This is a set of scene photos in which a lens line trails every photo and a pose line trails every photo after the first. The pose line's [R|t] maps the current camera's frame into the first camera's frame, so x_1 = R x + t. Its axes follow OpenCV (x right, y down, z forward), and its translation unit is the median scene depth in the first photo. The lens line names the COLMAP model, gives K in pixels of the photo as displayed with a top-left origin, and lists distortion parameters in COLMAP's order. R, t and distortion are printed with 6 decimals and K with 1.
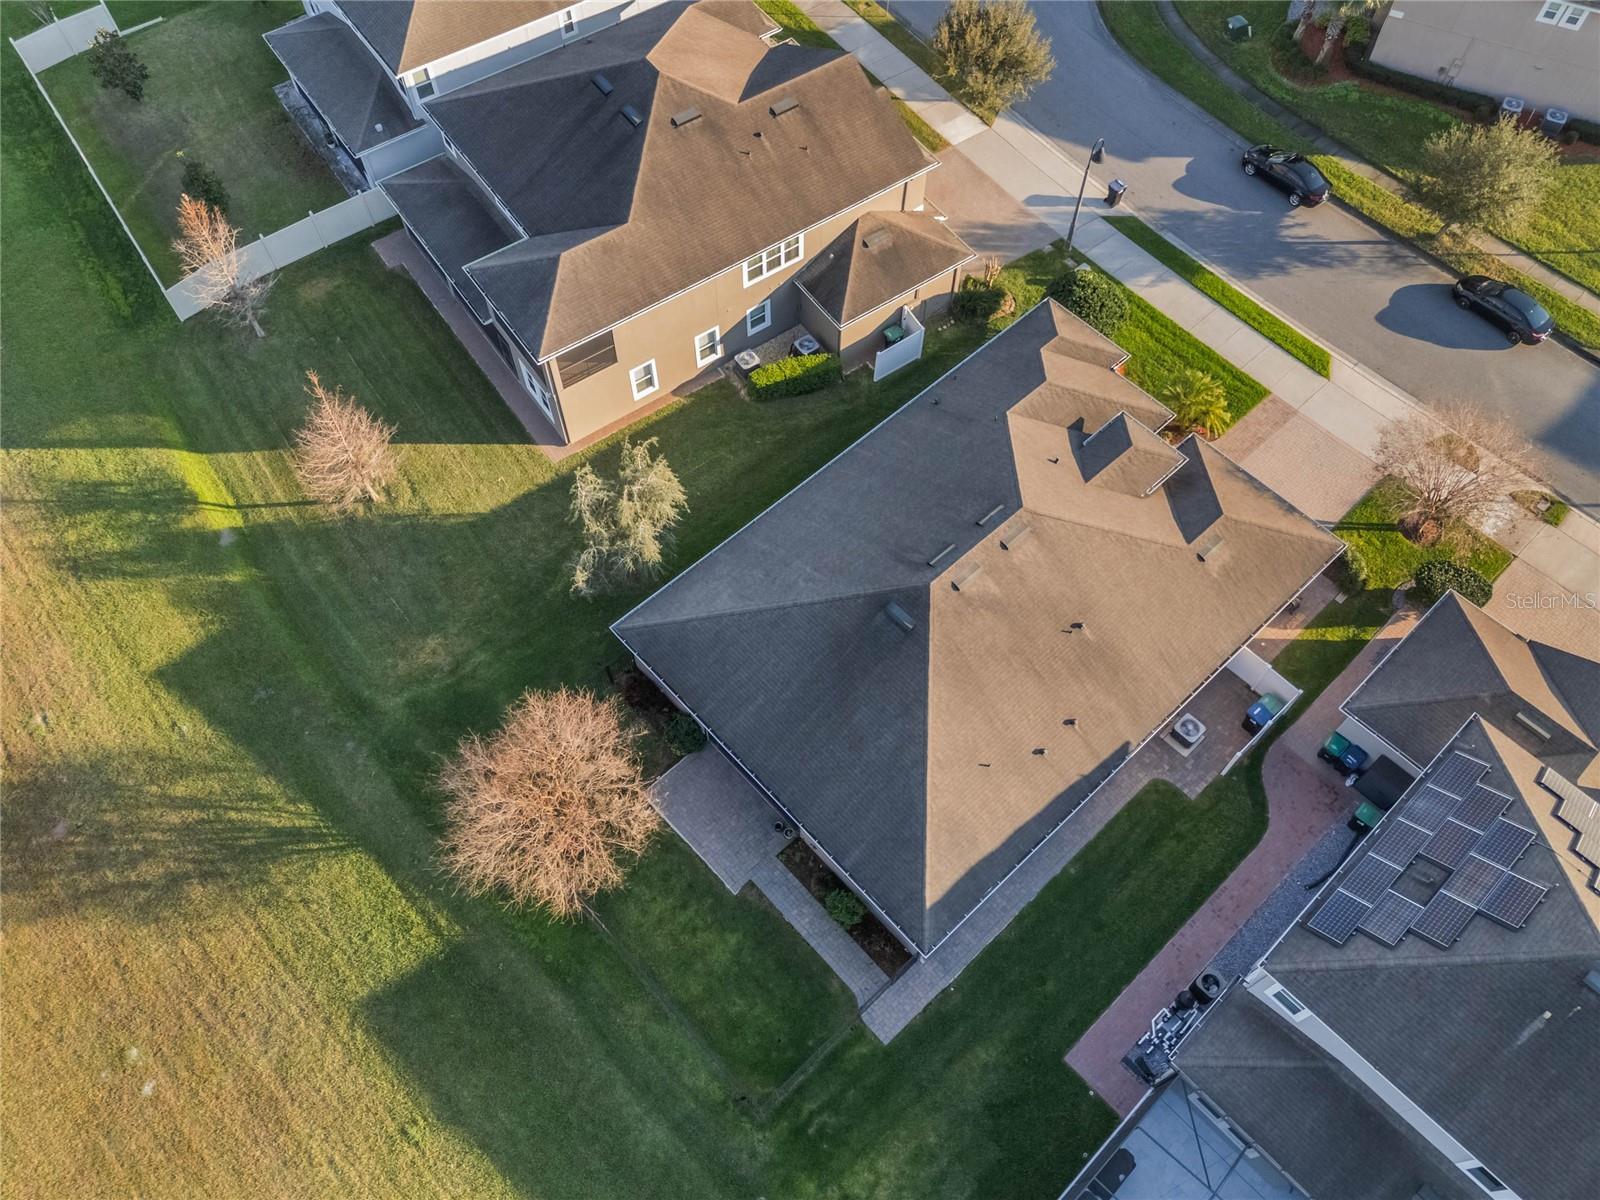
lens RADIAL K [[1195.2, 0, 800.0], [0, 1195.2, 600.0], [0, 0, 1]] dist [0.088656, -0.140729]
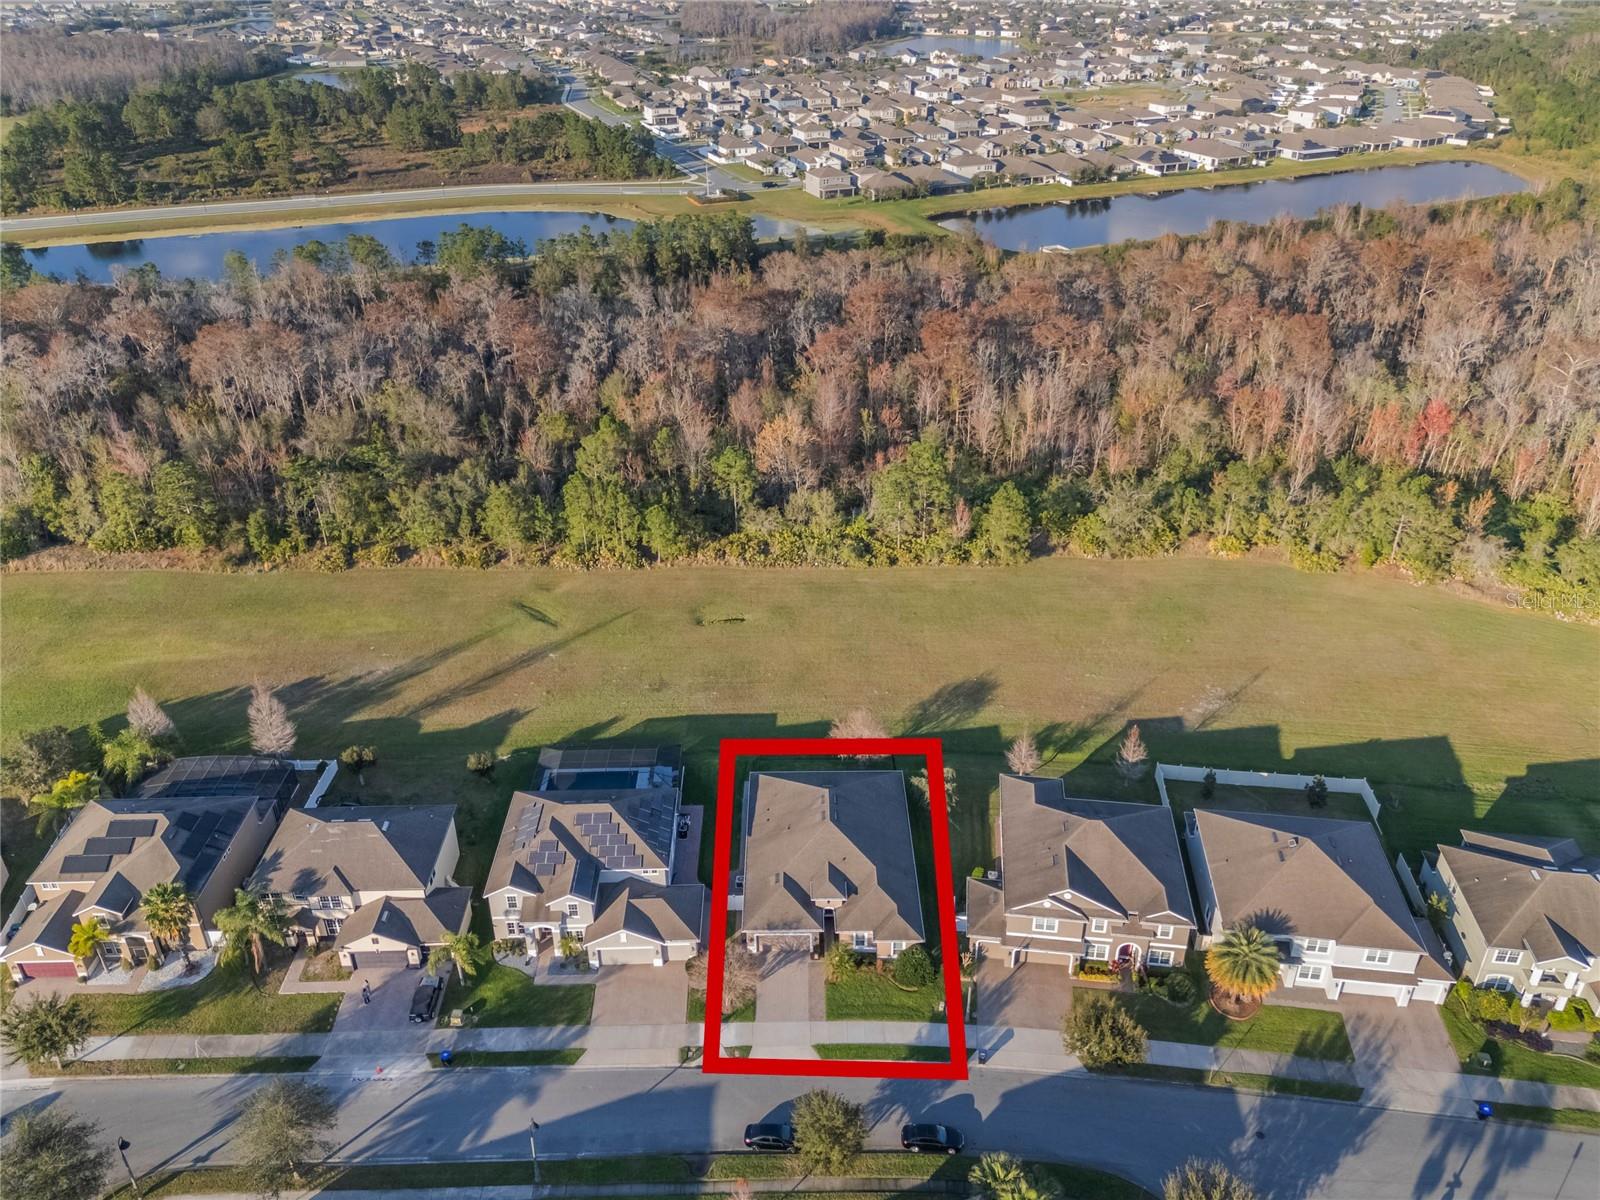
lens RADIAL K [[1190.9, 0, 800.0], [0, 1190.9, 600.0], [0, 0, 1]] dist [0.086777, -0.095386]
pose [[-0.673425, 0.366305, -0.642121, 1.753098], [-0.635618, 0.156618, 0.755950, -2.121995], [0.377476, 0.917219, 0.127359, 0.163432]]
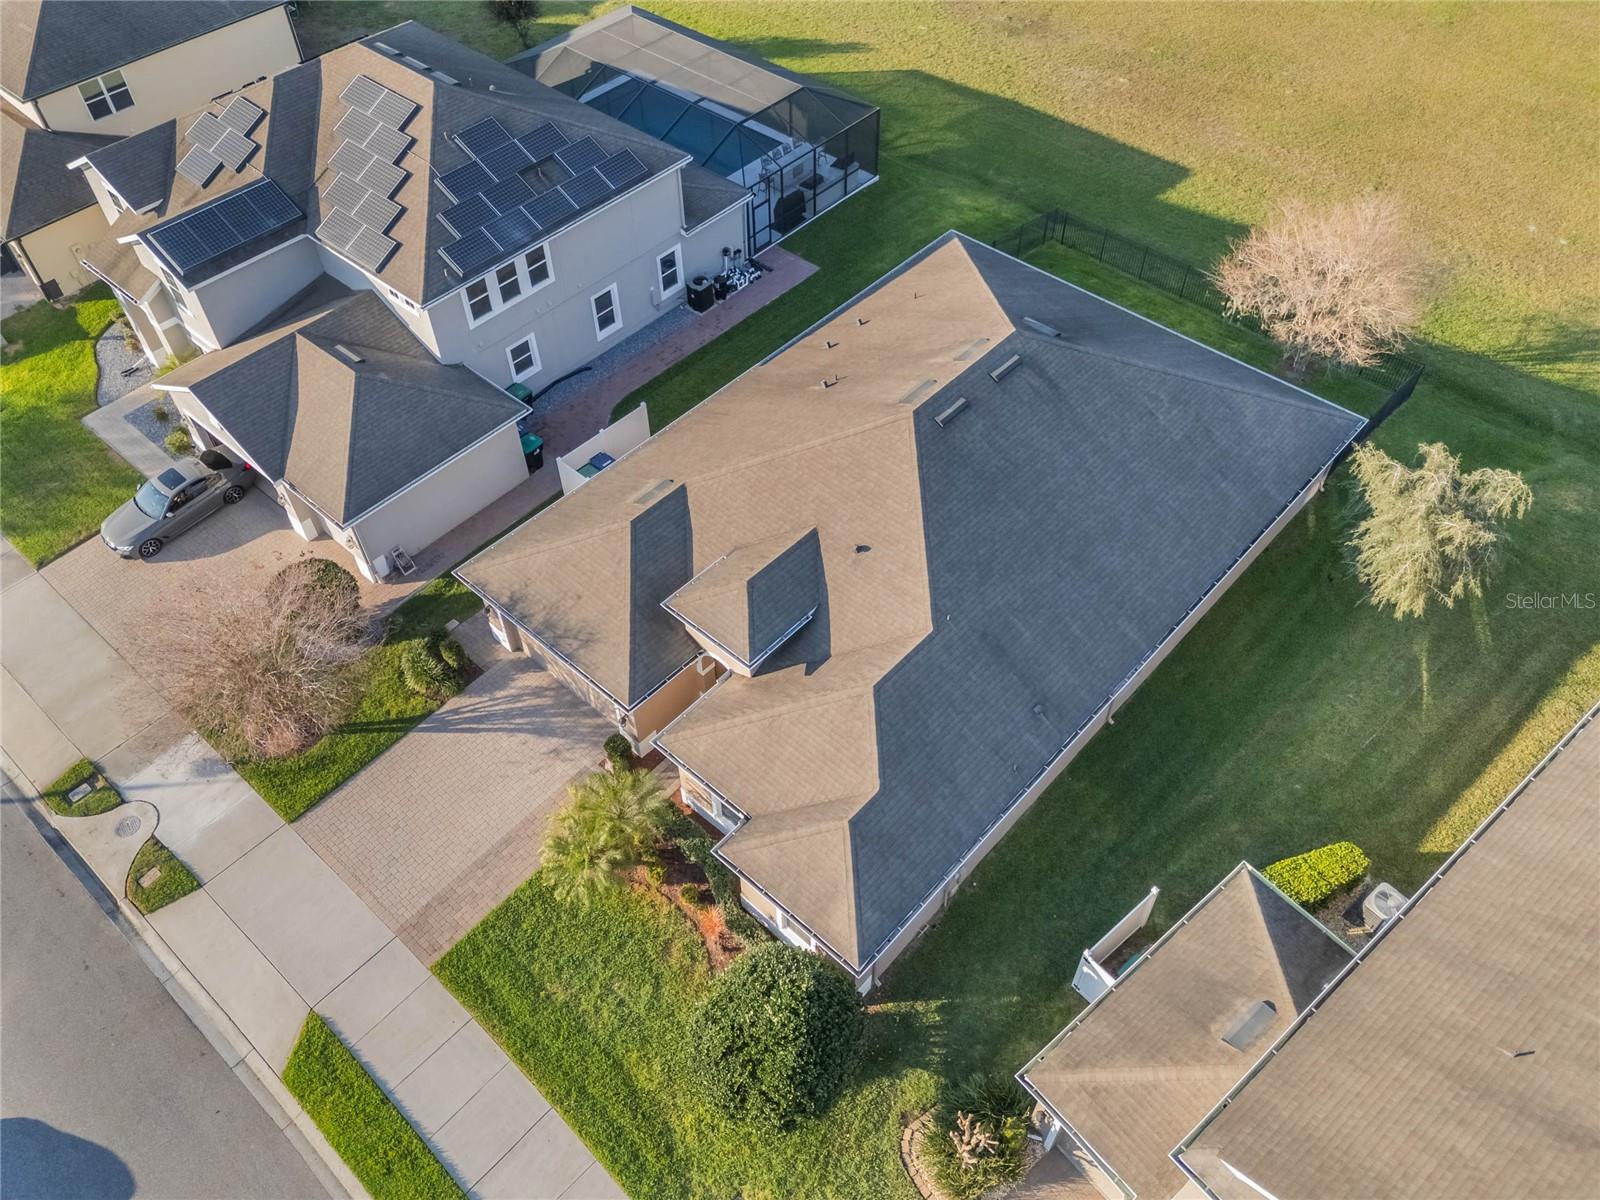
lens RADIAL K [[1214.2, 0, 800.0], [0, 1214.2, 600.0], [0, 0, 1]] dist [0.032721, 0.001206]
pose [[-0.996195, 0.072621, -0.048190, 0.295440], [-0.069375, -0.326039, 0.942807, -0.825019], [0.052756, 0.942563, 0.329837, 0.834906]]
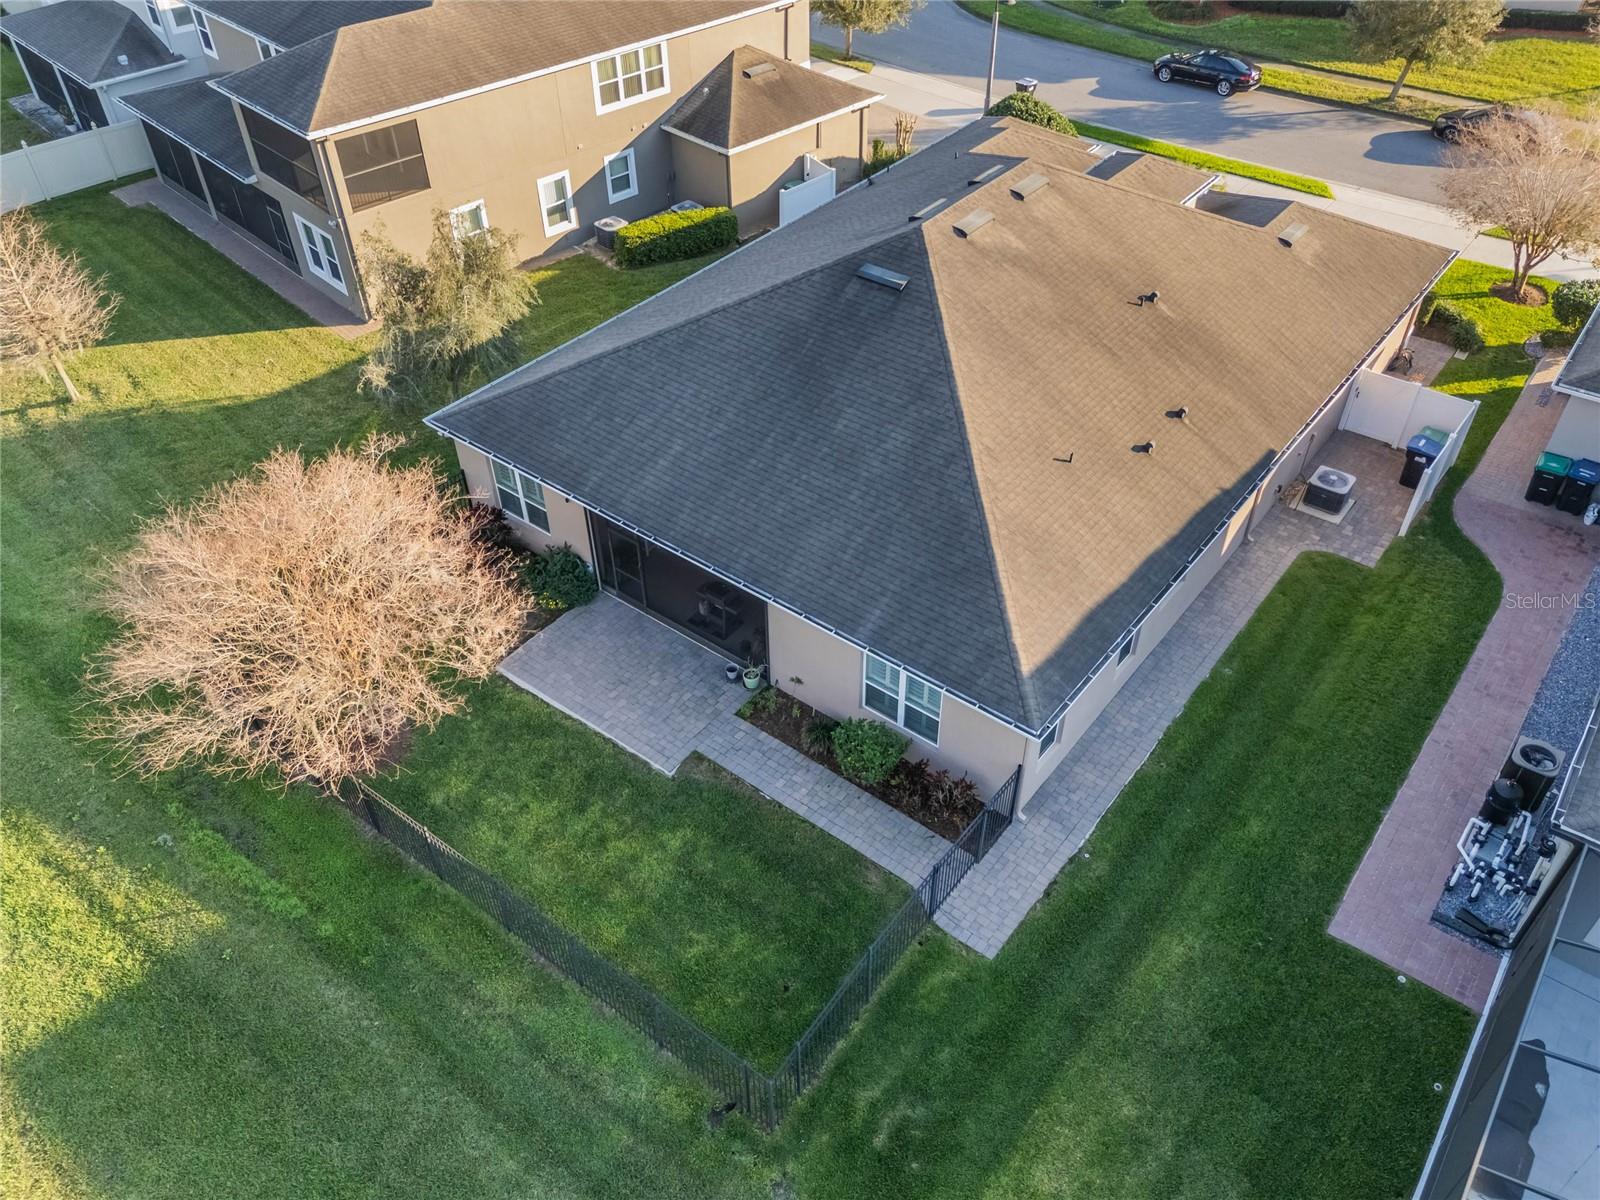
lens RADIAL K [[1190.9, 0, 800.0], [0, 1190.9, 600.0], [0, 0, 1]] dist [0.086777, -0.095386]
pose [[0.987657, -0.112811, 0.108659, -0.044338], [0.141010, 0.942407, -0.303291, 0.336554], [-0.068186, 0.314870, 0.946682, 0.428935]]
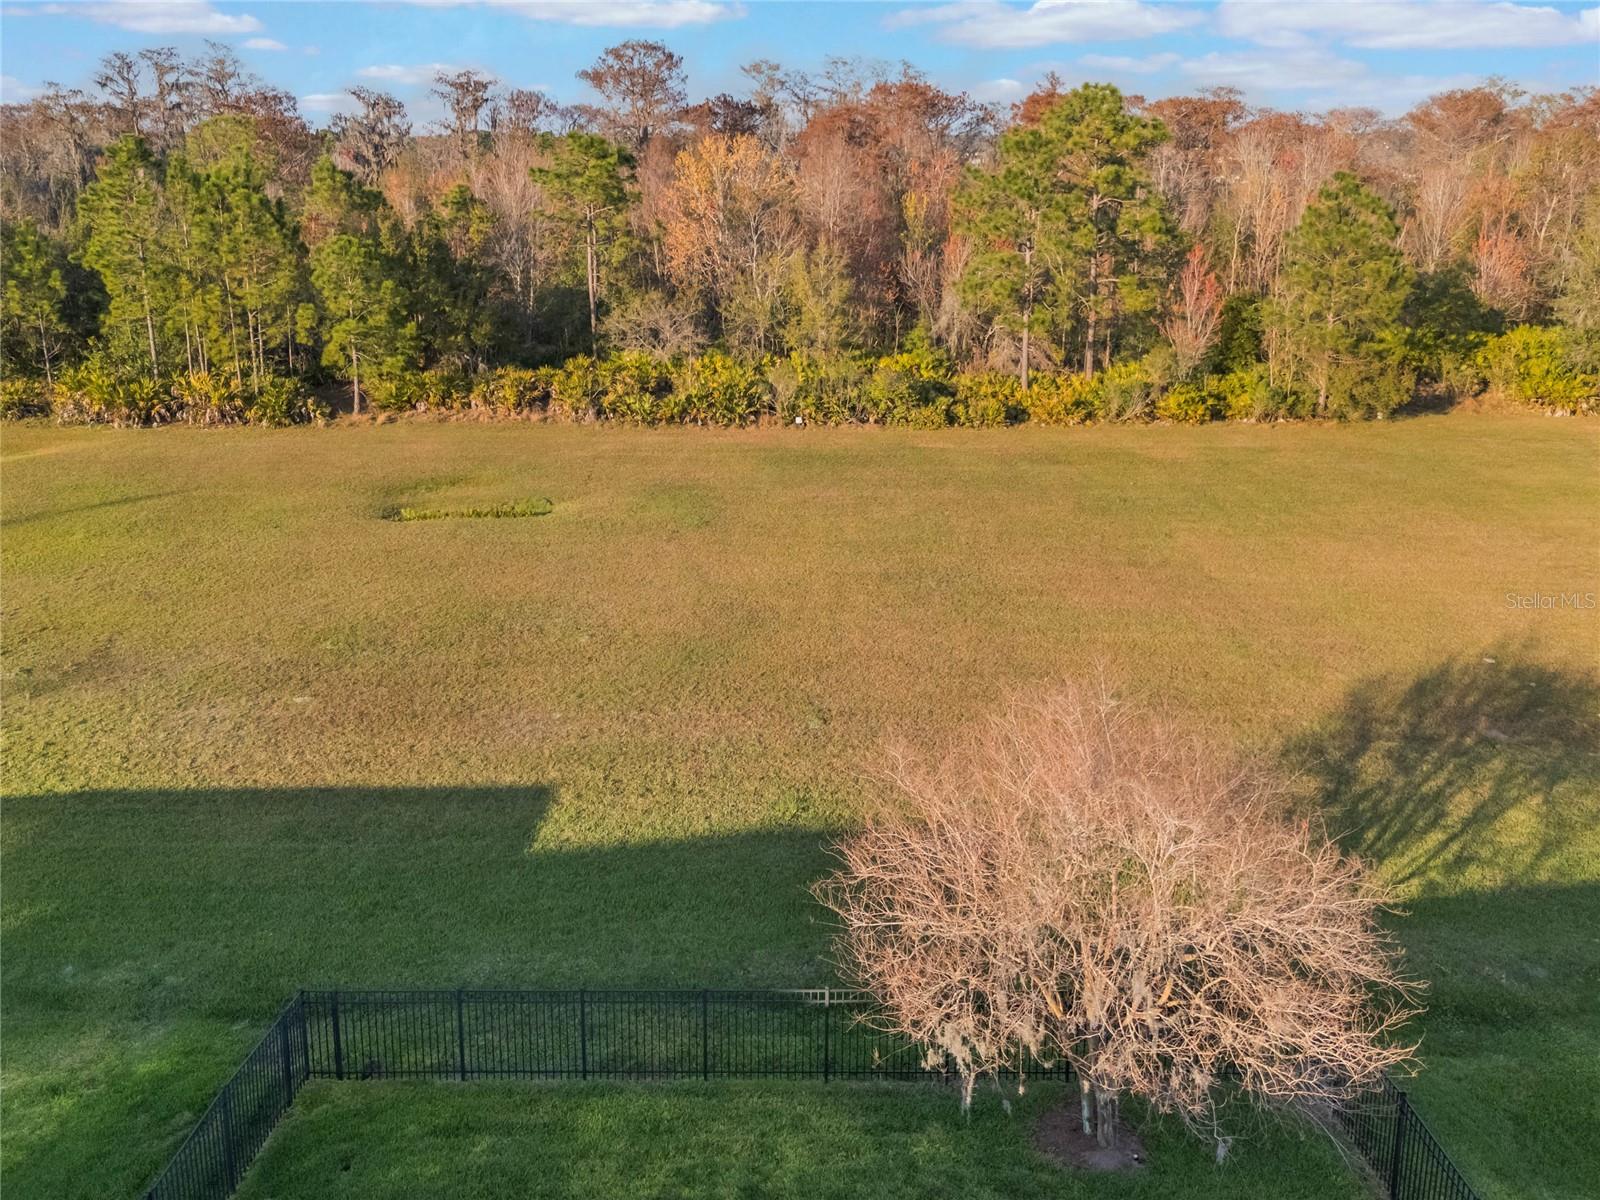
lens RADIAL K [[1271.5, 0, 791.5], [0, 1271.5, 403.0], [0, 0, 1]] dist [0.019817, 0.000049]
pose [[-0.680025, 0.147871, -0.718123, 0.144077], [-0.633119, 0.375532, 0.676857, -0.117669], [0.369766, 0.914937, -0.161751, 0.825996]]
